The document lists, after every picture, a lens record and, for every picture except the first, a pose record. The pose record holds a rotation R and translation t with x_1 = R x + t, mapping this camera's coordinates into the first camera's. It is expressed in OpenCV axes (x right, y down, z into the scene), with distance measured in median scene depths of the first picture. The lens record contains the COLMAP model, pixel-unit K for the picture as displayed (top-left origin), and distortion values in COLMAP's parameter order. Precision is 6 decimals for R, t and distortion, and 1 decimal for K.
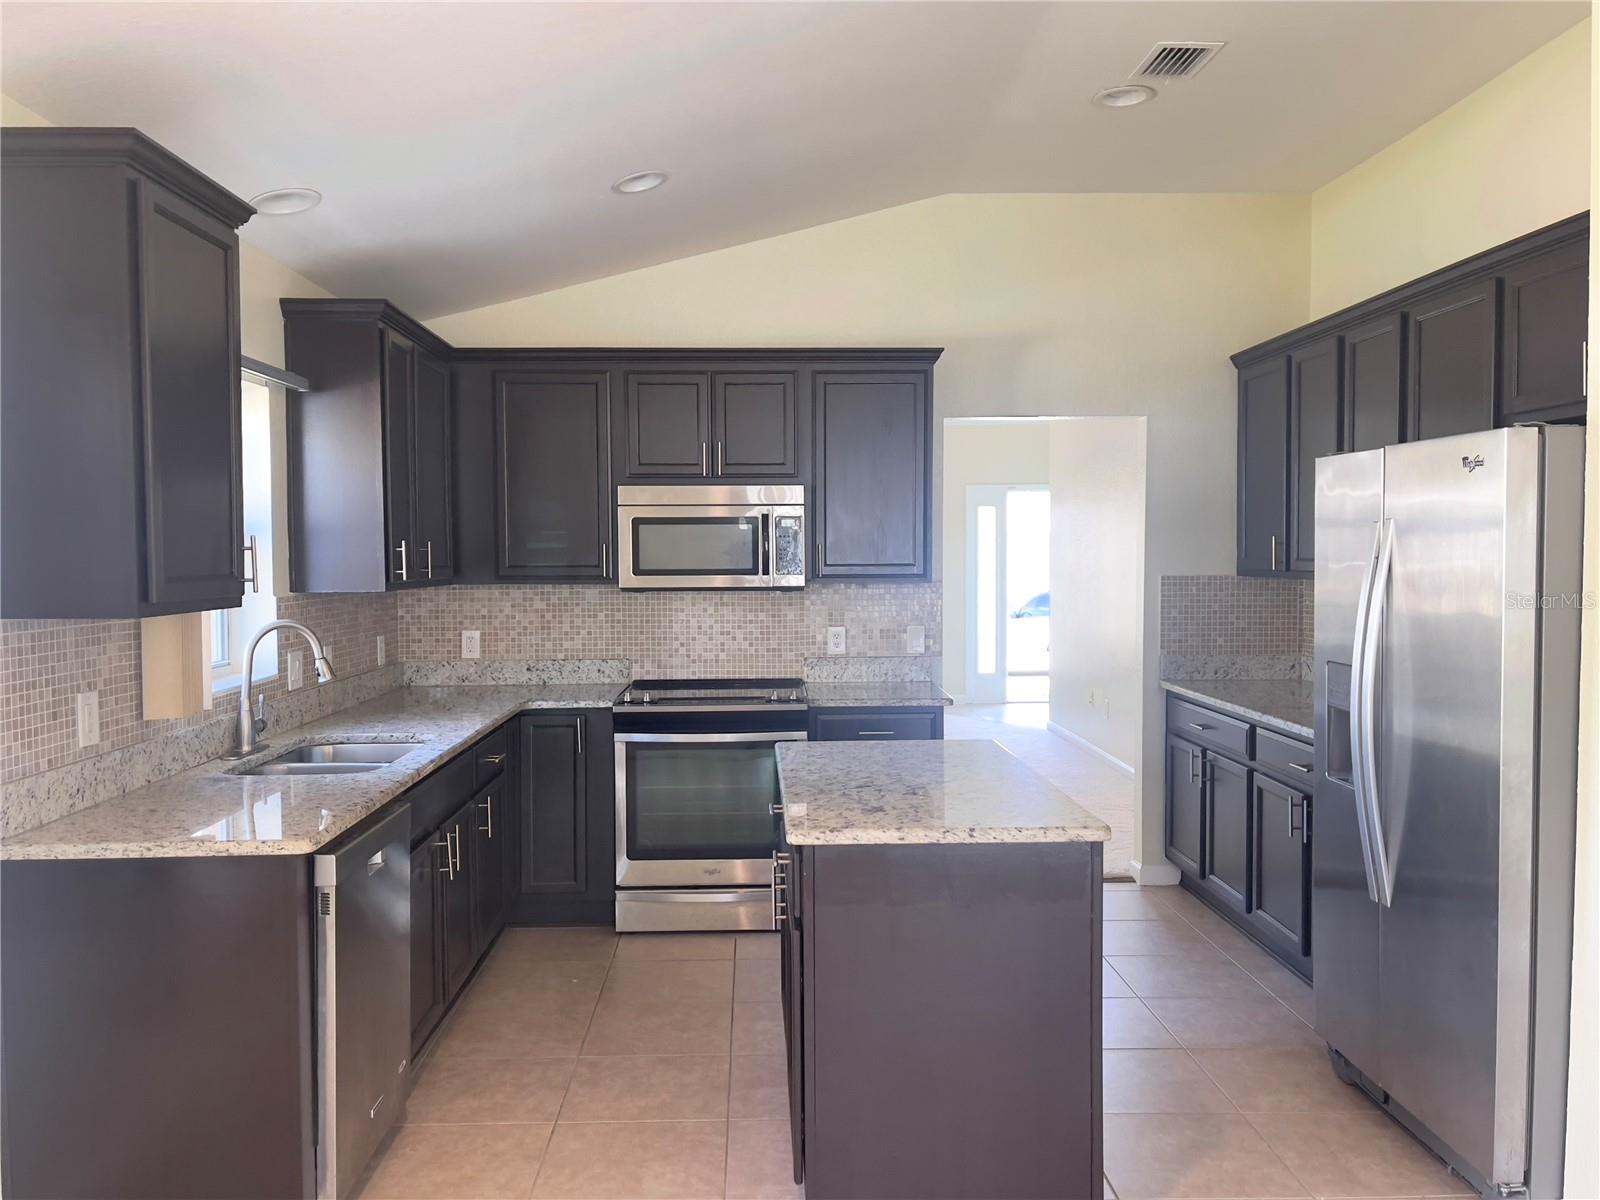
lens RADIAL K [[1292.5, 0, 800.0], [0, 1292.5, 600.0], [0, 0, 1]] dist [0.099880, -0.003685]
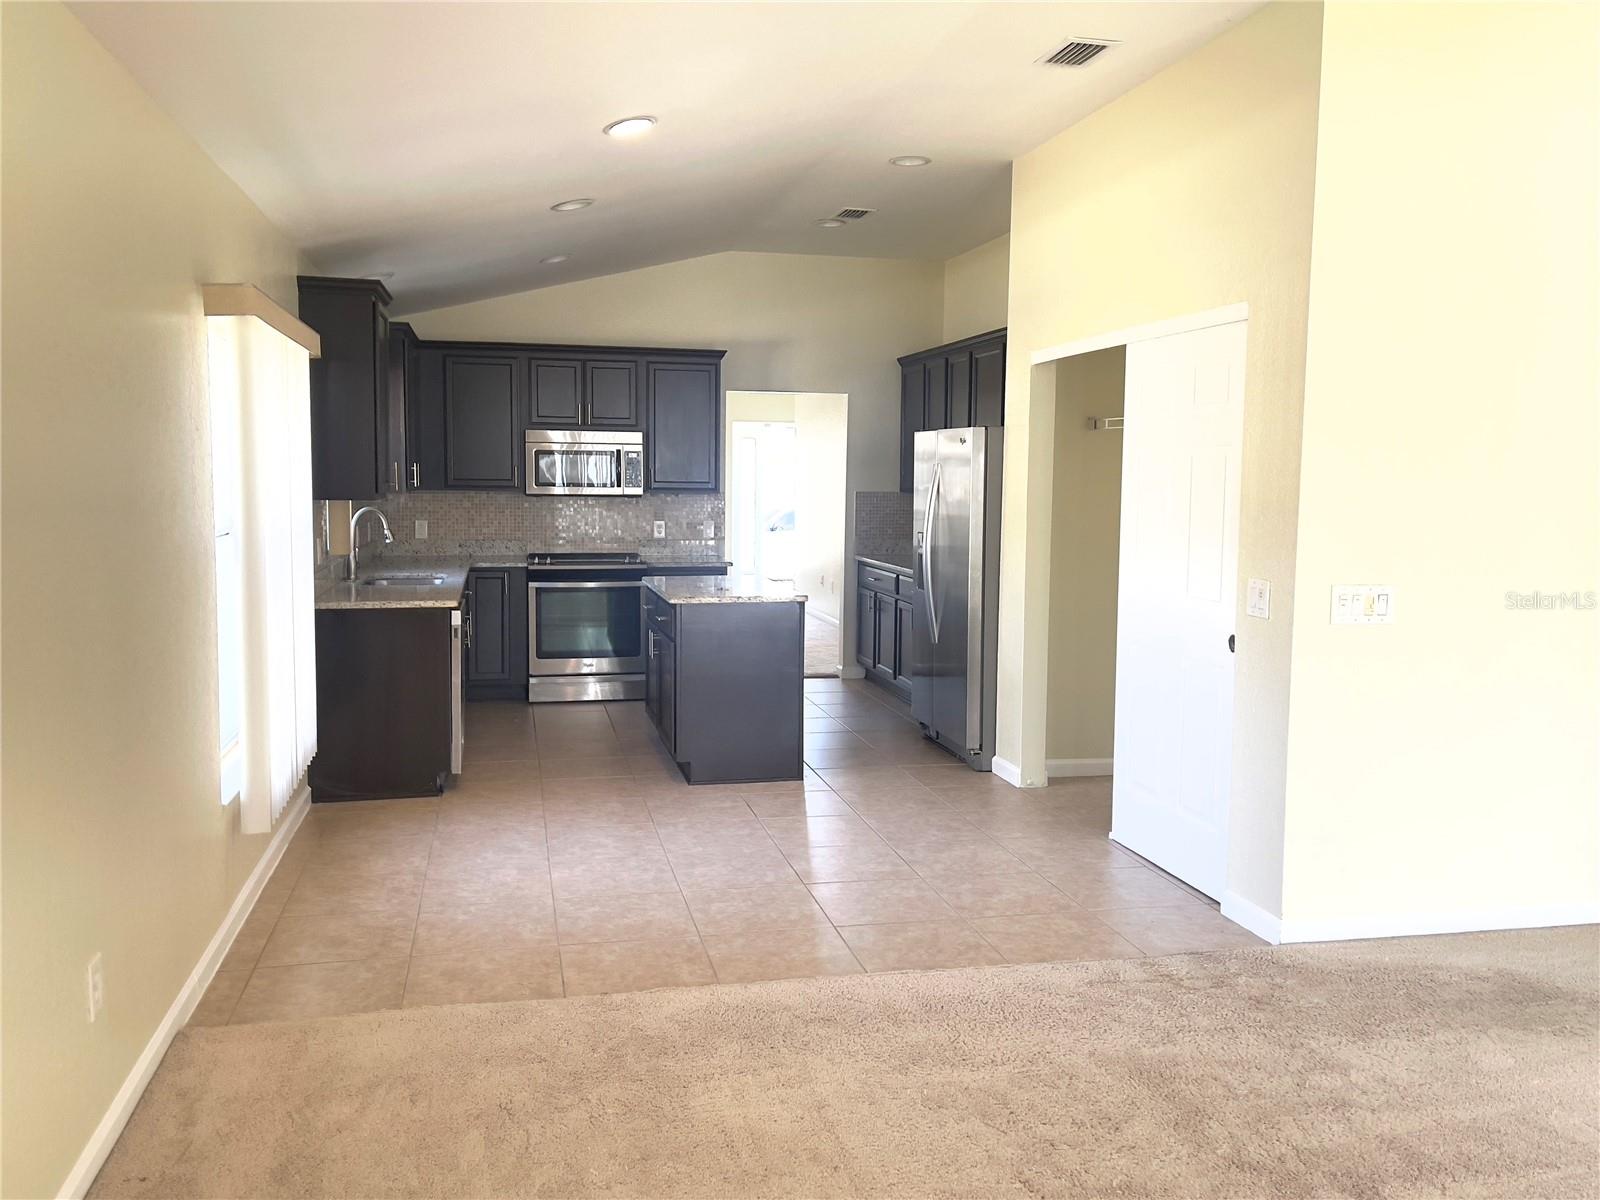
lens RADIAL K [[1292.5, 0, 800.0], [0, 1292.5, 600.0], [0, 0, 1]] dist [0.099880, -0.003685]
pose [[0.982343, -0.002702, 0.187068, -0.106990], [-0.008895, 0.998090, 0.061126, 0.020287], [-0.186876, -0.061710, 0.980443, -0.644884]]
